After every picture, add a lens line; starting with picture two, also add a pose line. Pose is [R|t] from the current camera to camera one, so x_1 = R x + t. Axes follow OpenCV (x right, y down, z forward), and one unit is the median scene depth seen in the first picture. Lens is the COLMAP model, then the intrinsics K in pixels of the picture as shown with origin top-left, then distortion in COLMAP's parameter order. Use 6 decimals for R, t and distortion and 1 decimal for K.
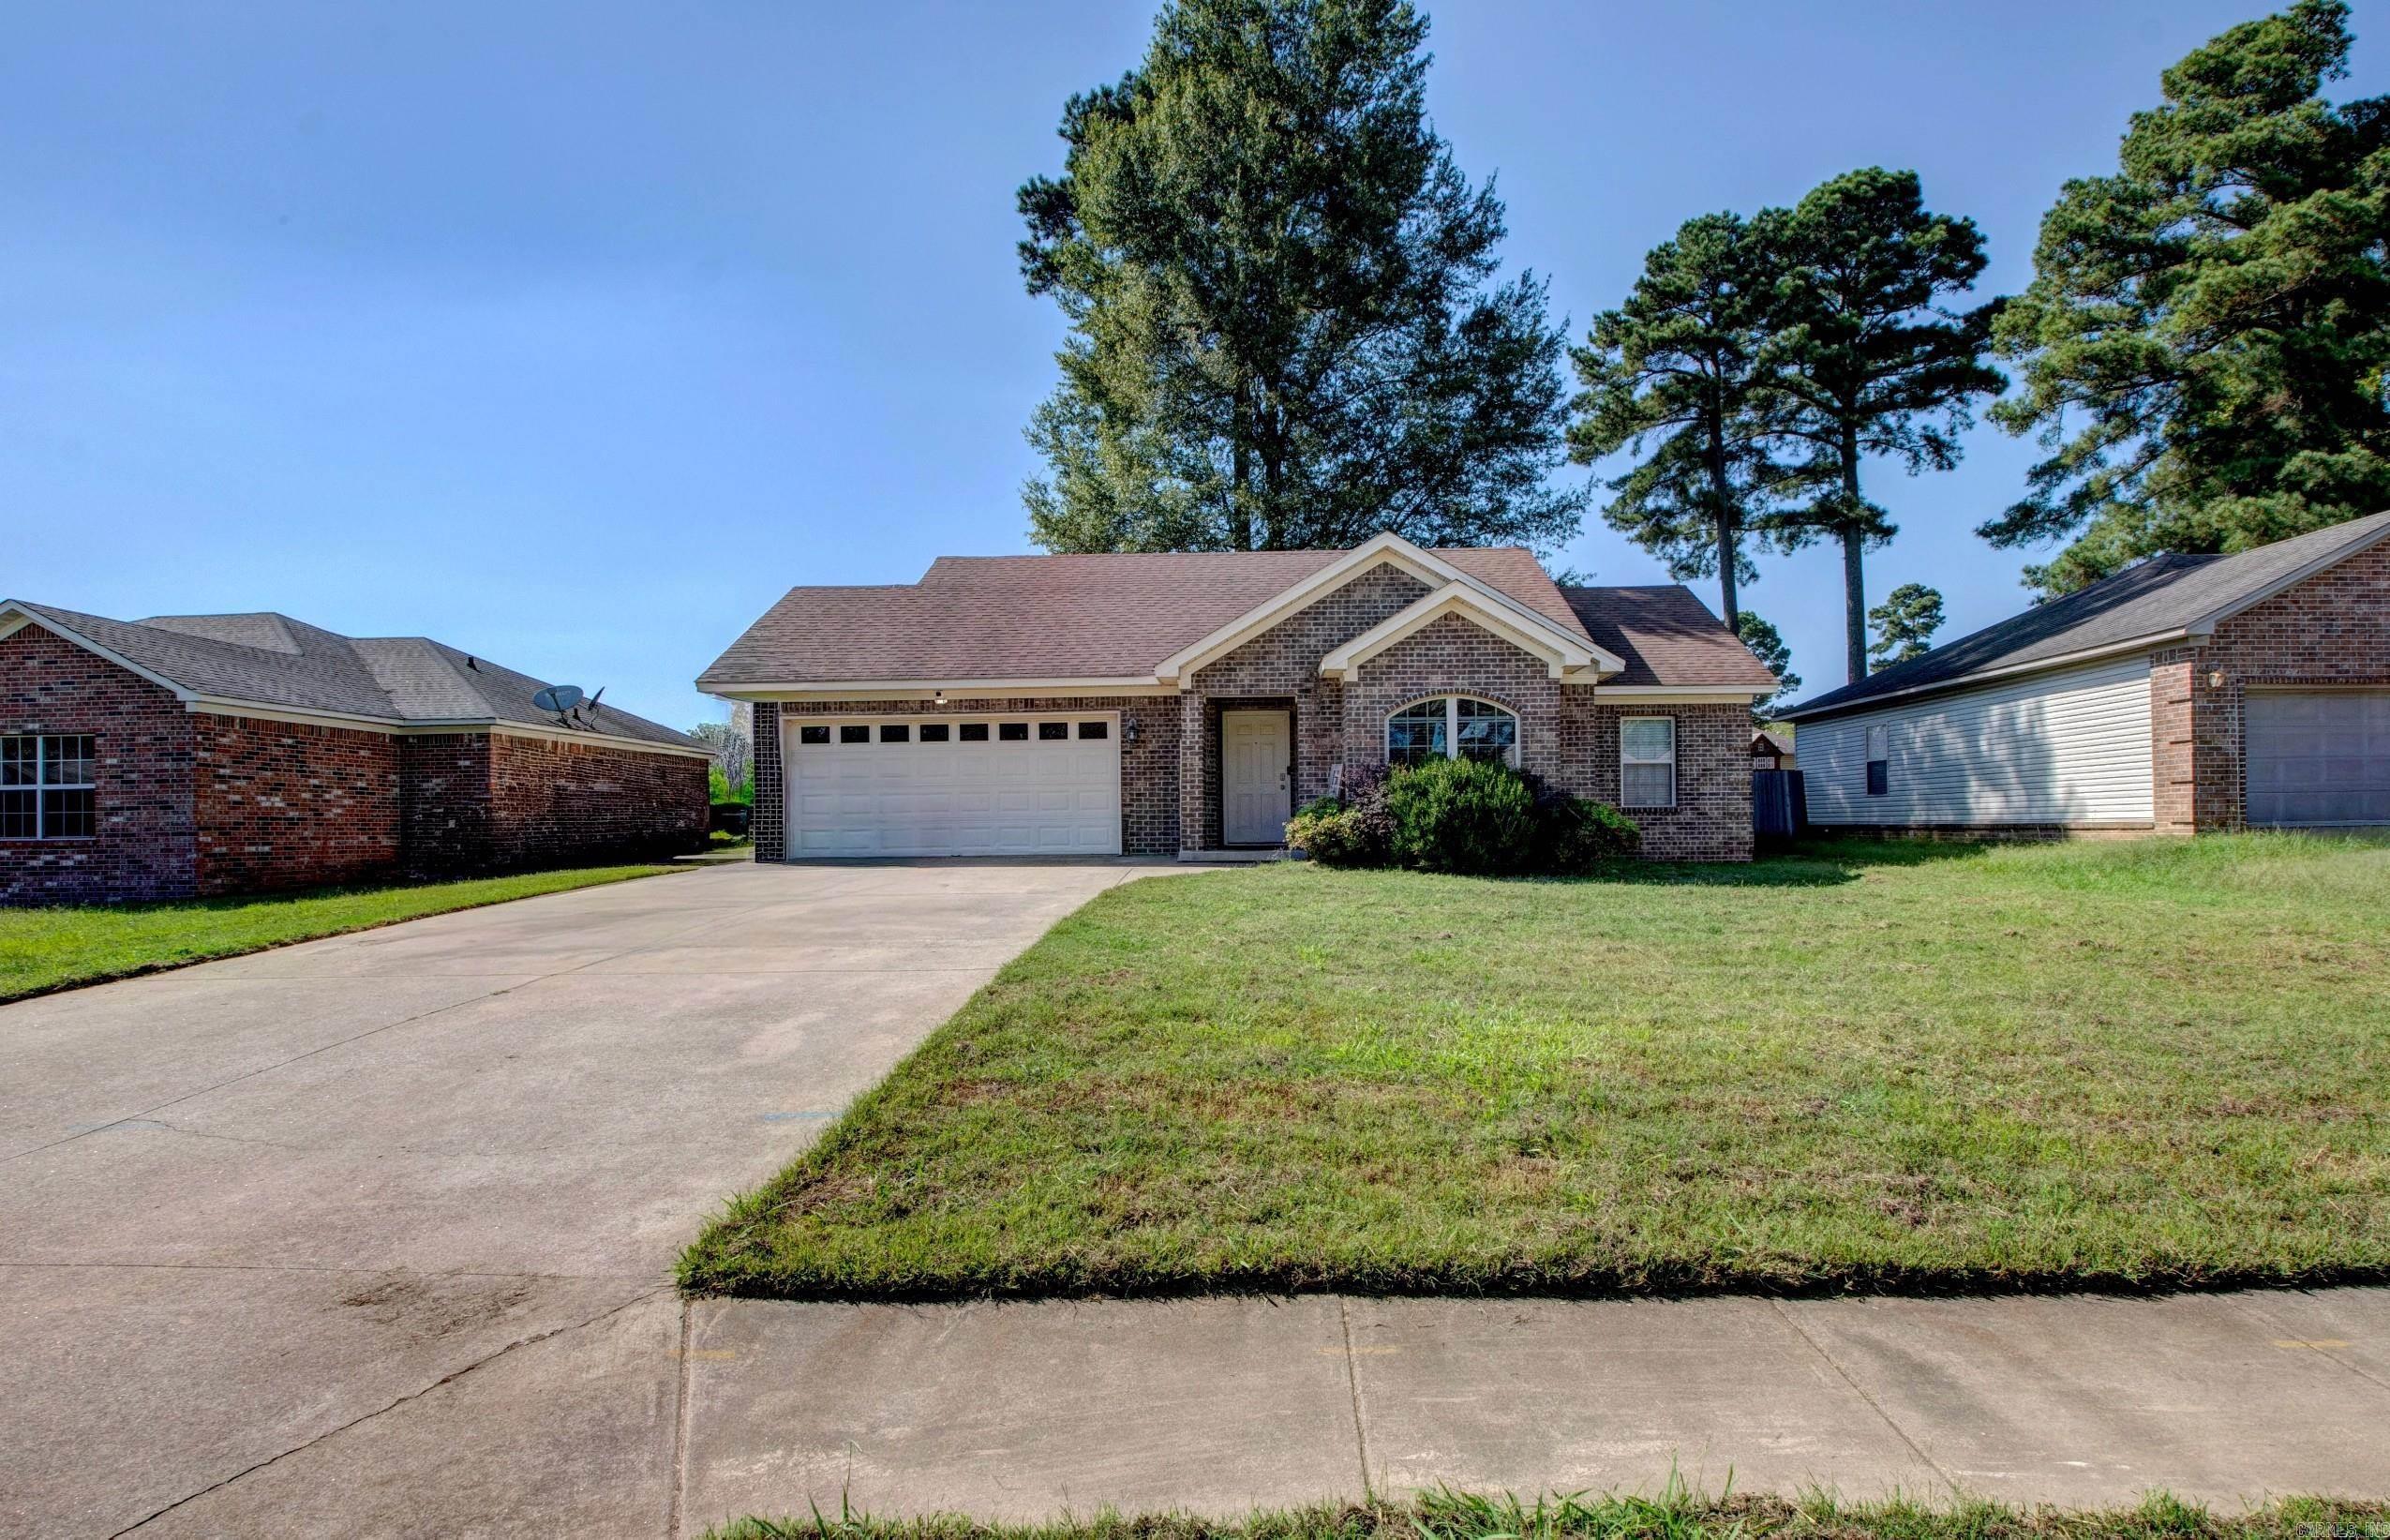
lens RADIAL K [[1231.6, 0, 1197.8], [0, 1231.6, 829.2], [0, 0, 1]] dist [-0.042708, -0.001626]
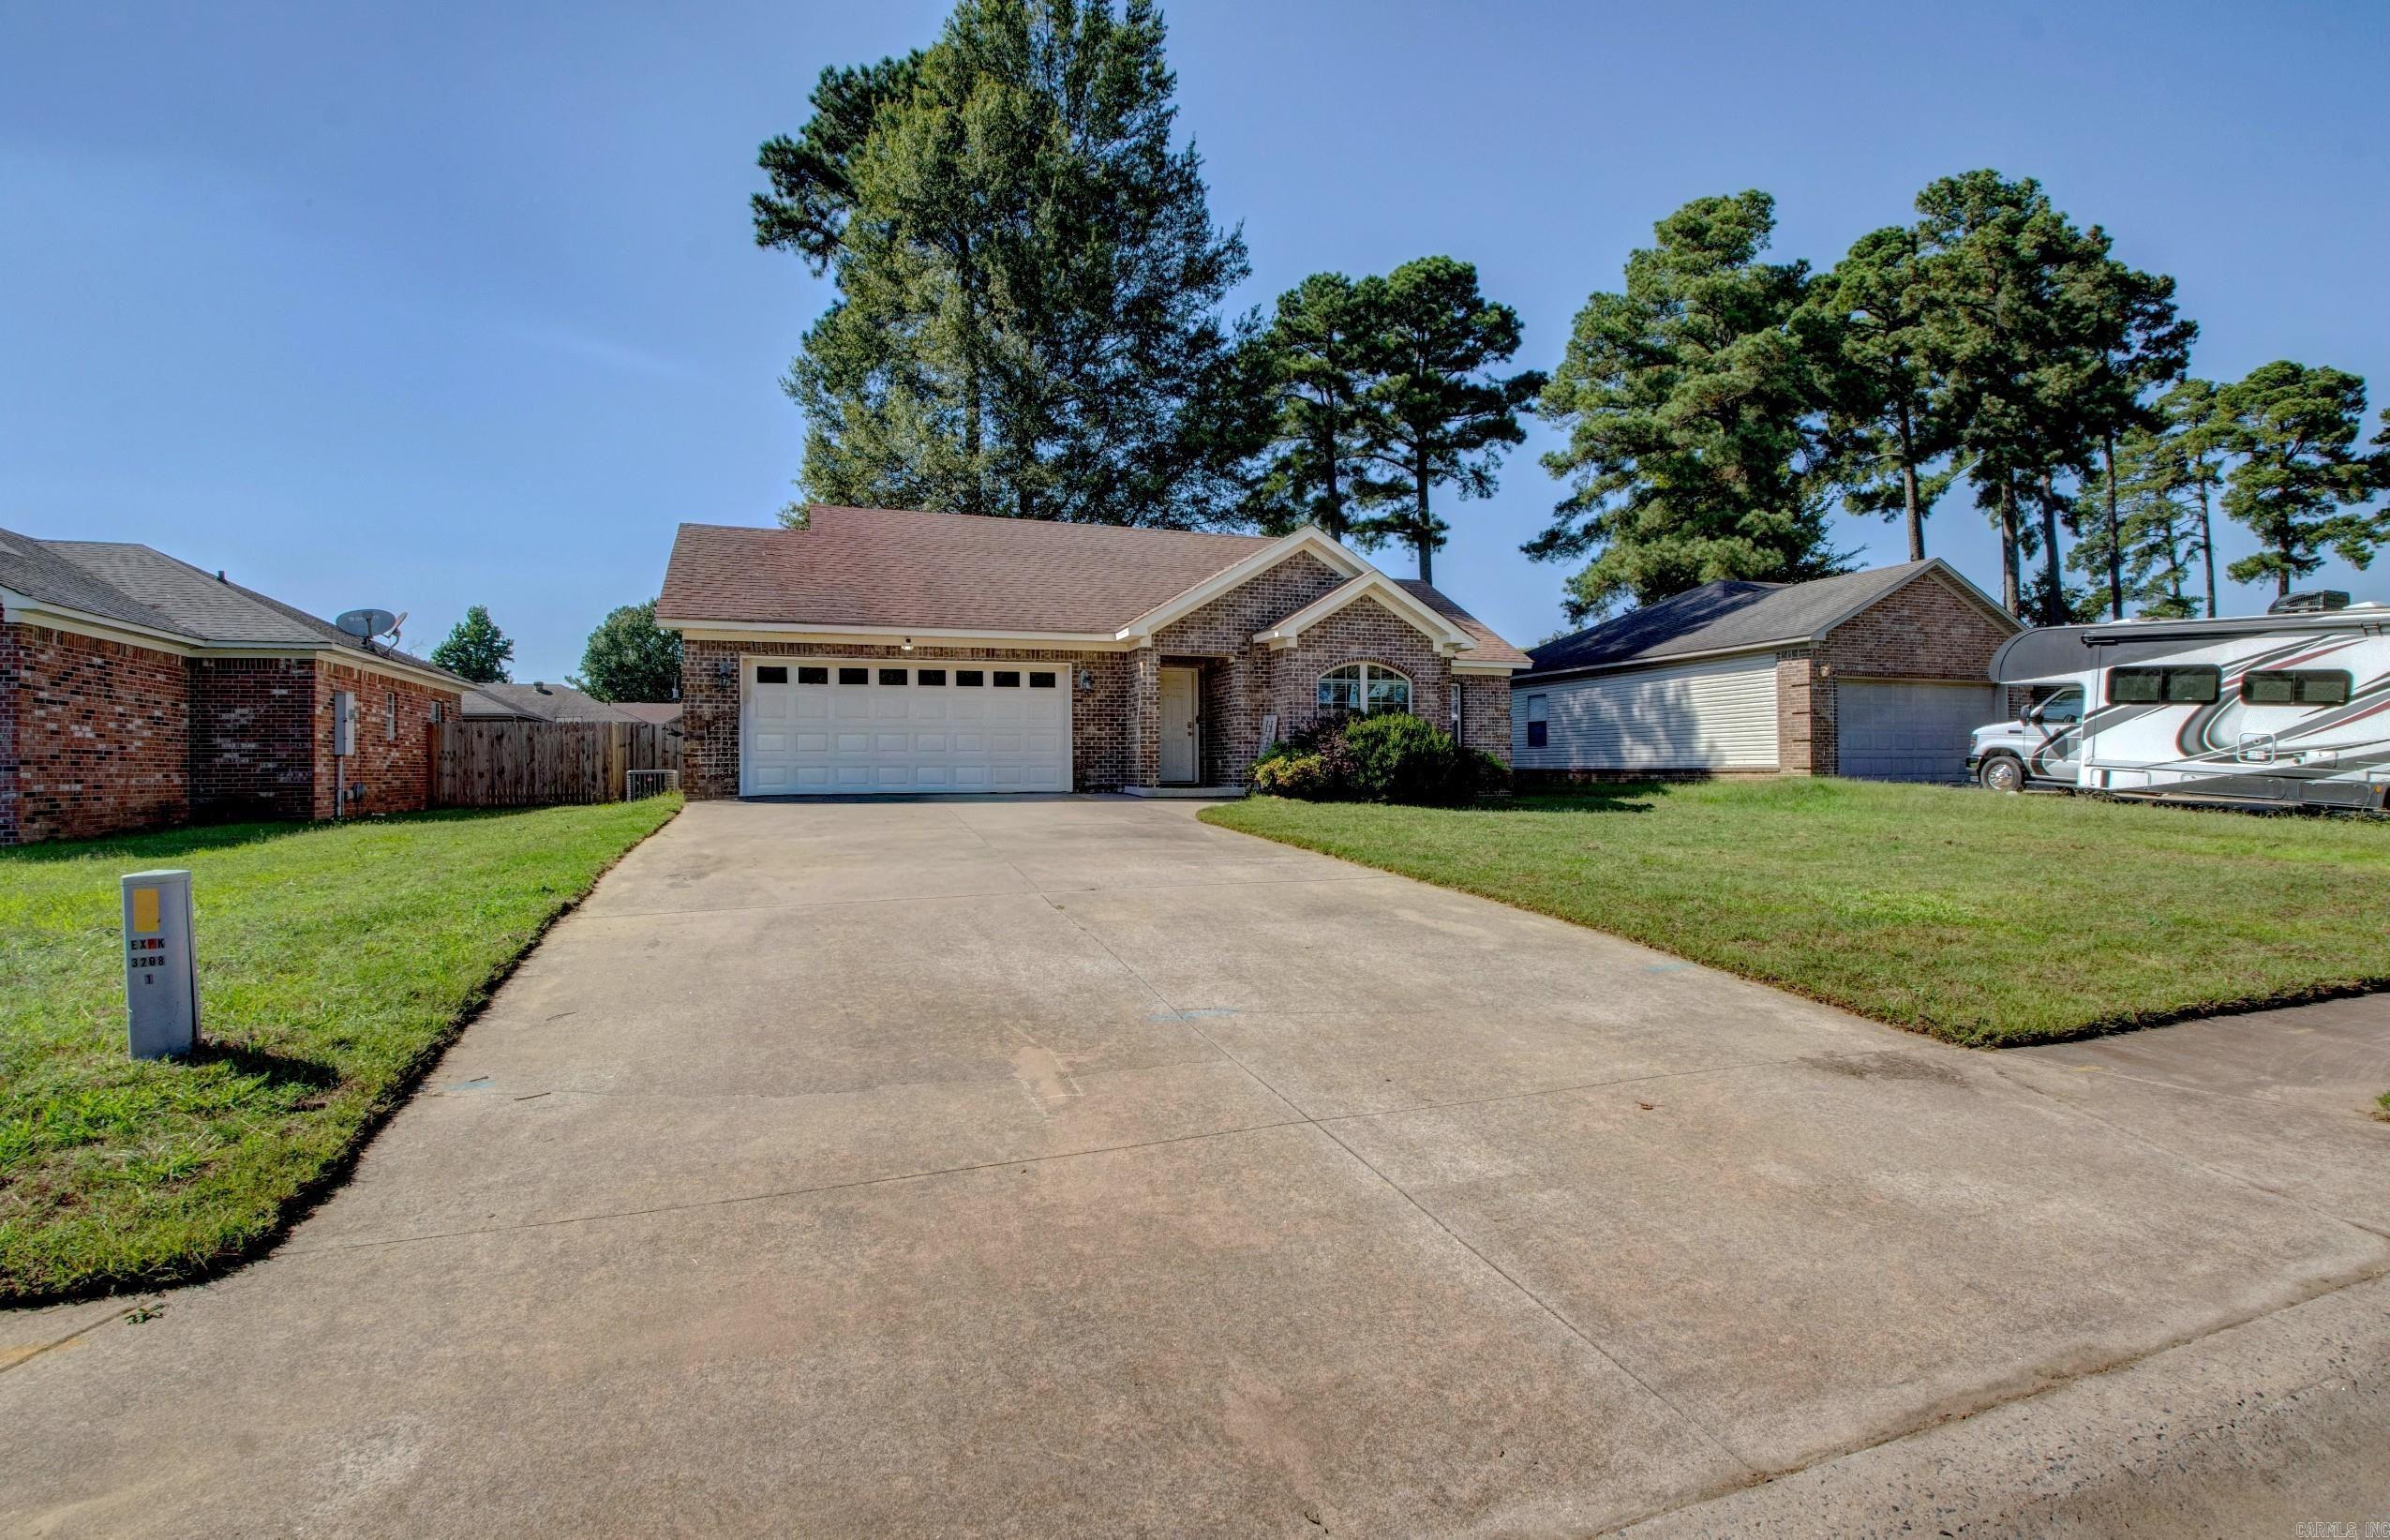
lens RADIAL K [[1116.3, 0, 1195.0], [0, 1116.3, 770.0], [0, 0, 1]] dist [-0.028923, -0.015943]
pose [[0.927033, 0.004484, 0.374952, -0.248853], [-0.003130, 0.999986, -0.004220, 0.003442], [-0.374966, 0.002739, 0.927035, 0.013873]]
